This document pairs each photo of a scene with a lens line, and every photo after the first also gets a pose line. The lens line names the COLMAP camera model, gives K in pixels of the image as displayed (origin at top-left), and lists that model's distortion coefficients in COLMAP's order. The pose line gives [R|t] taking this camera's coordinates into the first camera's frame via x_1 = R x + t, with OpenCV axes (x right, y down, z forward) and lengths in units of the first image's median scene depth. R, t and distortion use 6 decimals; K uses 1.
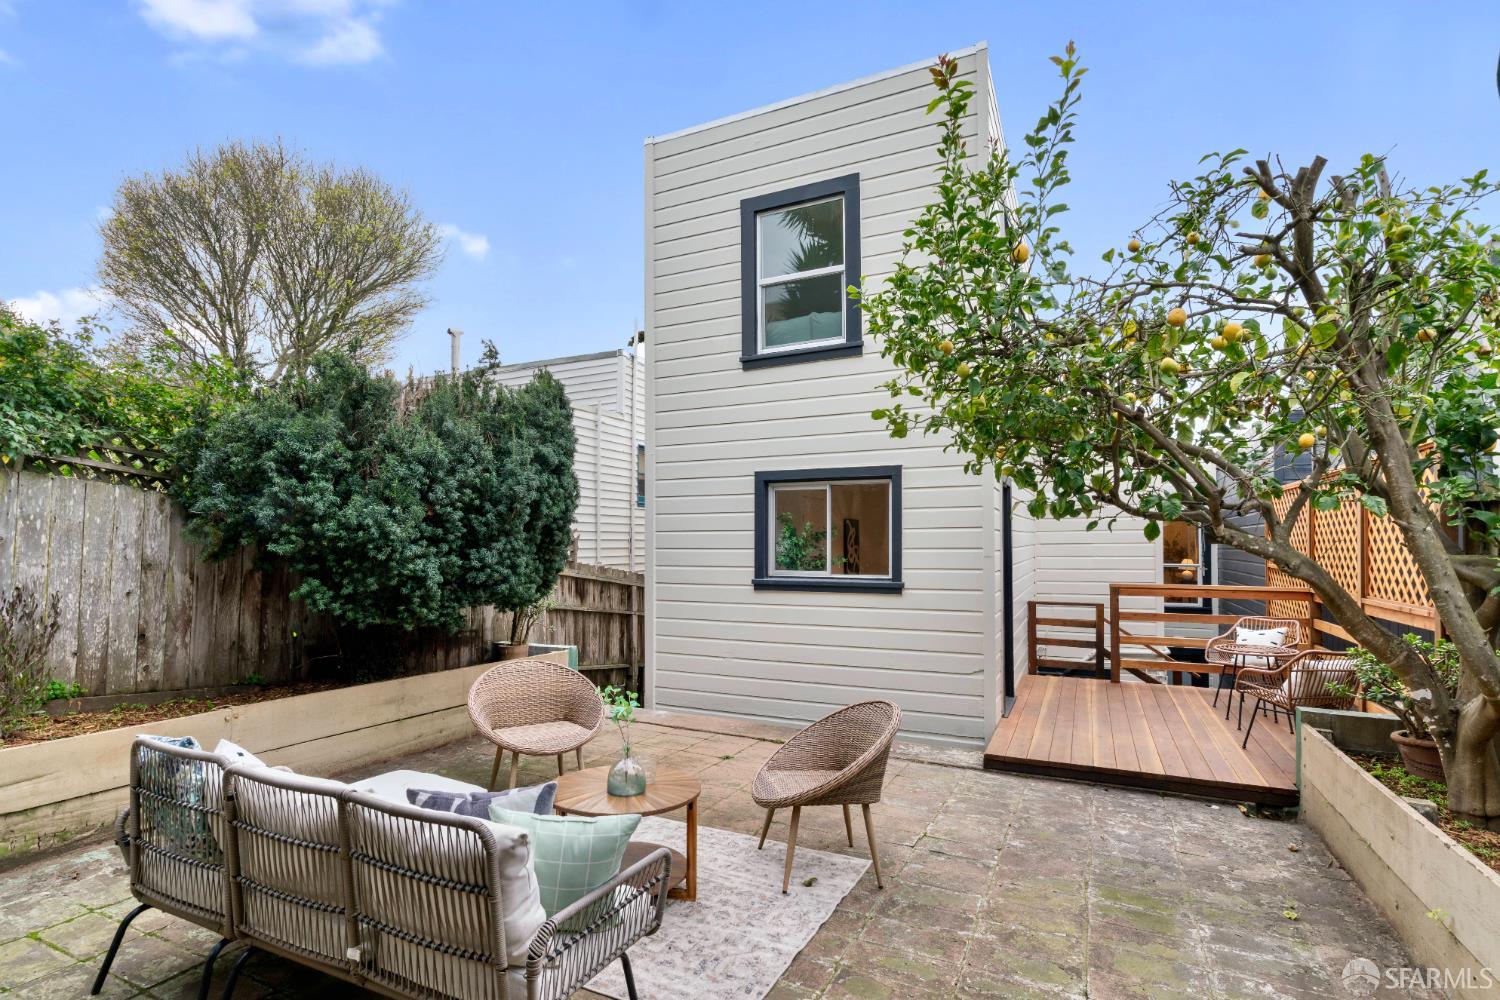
lens RADIAL K [[754.2, 0, 788.9], [0, 754.2, 528.7], [0, 0, 1]] dist [-0.002838, 0.001126]
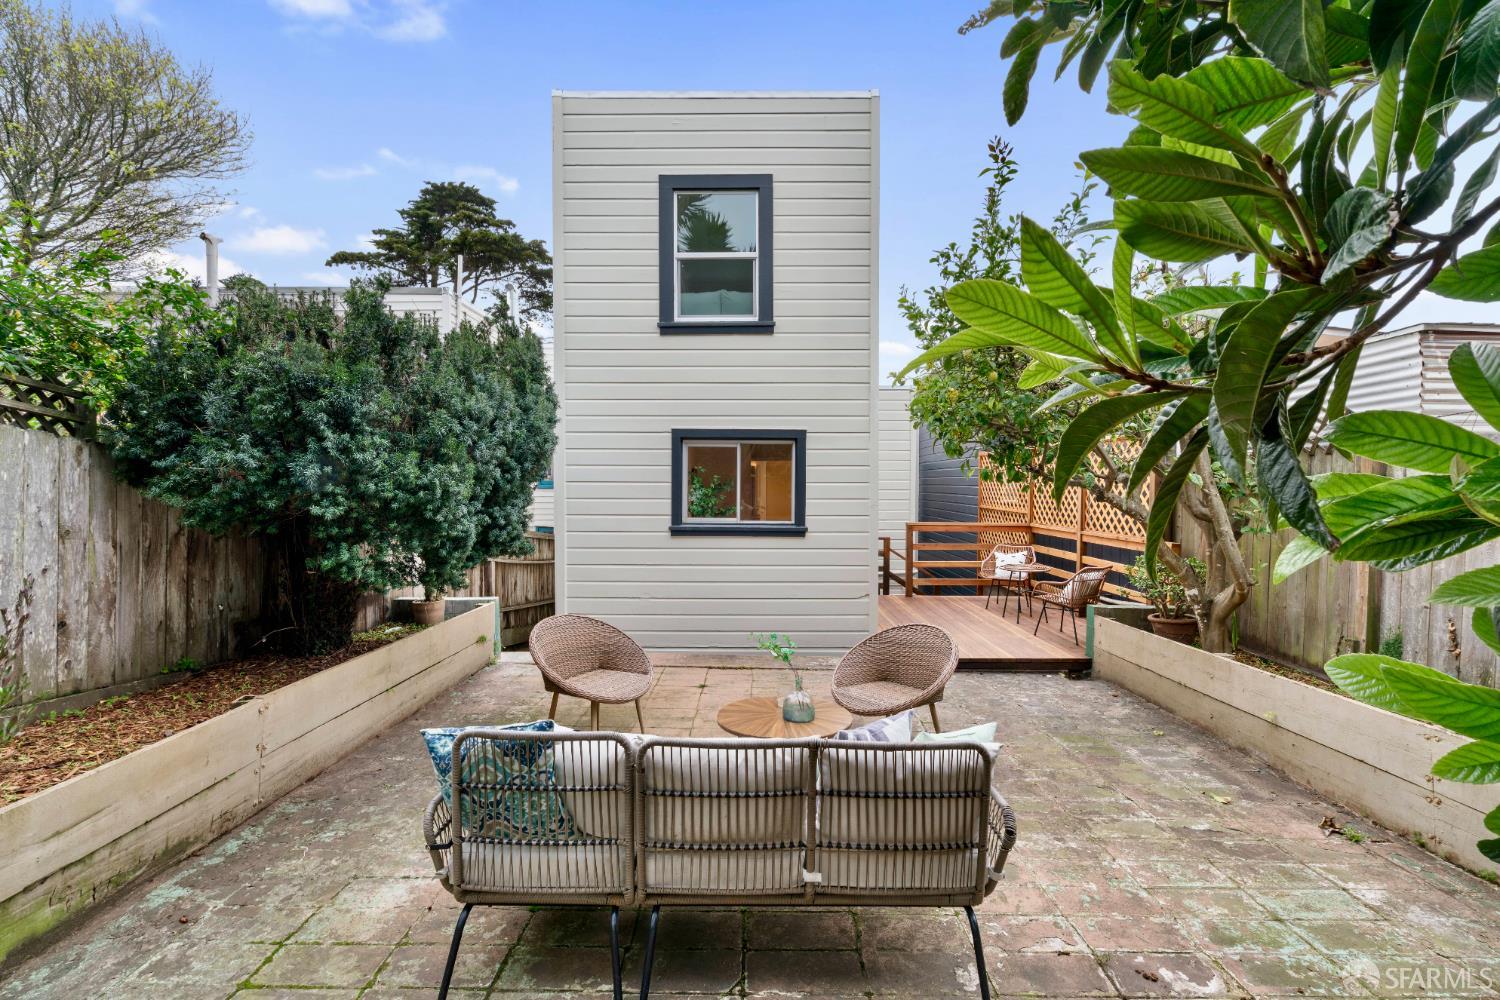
lens RADIAL K [[676.0, 0, 791.8], [0, 676.0, 498.8], [0, 0, 1]] dist [-0.003907, 0.002091]
pose [[0.897758, -0.004612, 0.440465, -0.462421], [-0.015915, 0.998953, 0.042898, -0.026803], [-0.440202, -0.045522, 0.896744, 0.047019]]
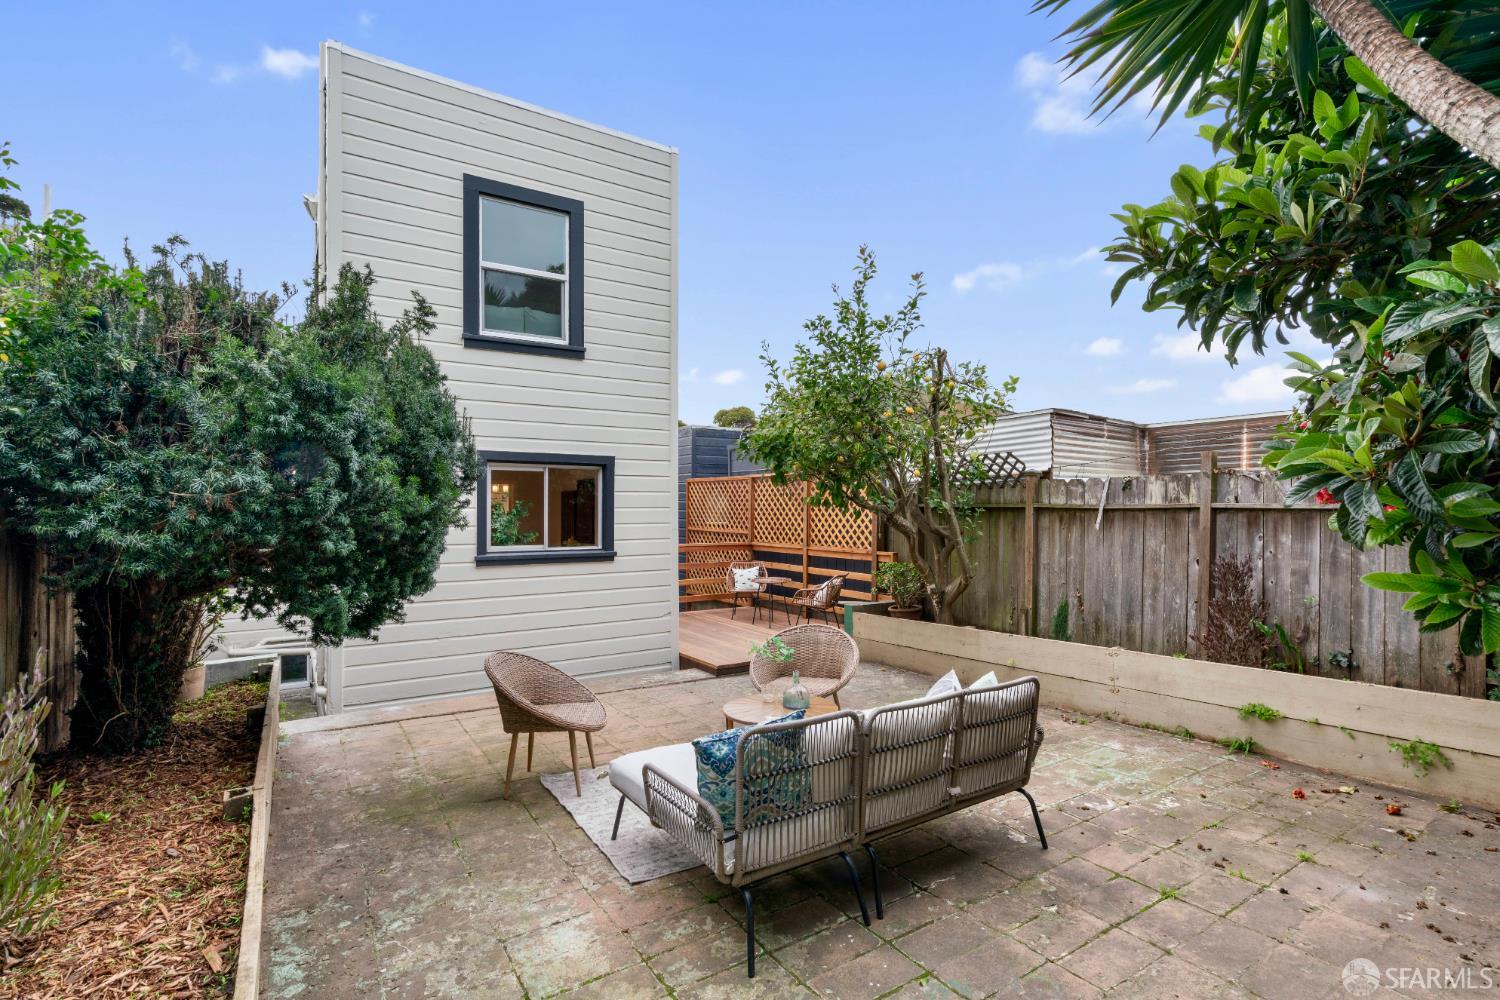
lens RADIAL K [[676.0, 0, 789.9], [0, 676.0, 507.3], [0, 0, 1]] dist [-0.003907, 0.002091]
pose [[0.506607, 0.002622, 0.862173, -0.877951], [-0.021415, 0.999725, 0.009543, -0.023842], [-0.861911, -0.023298, 0.506524, 0.252915]]
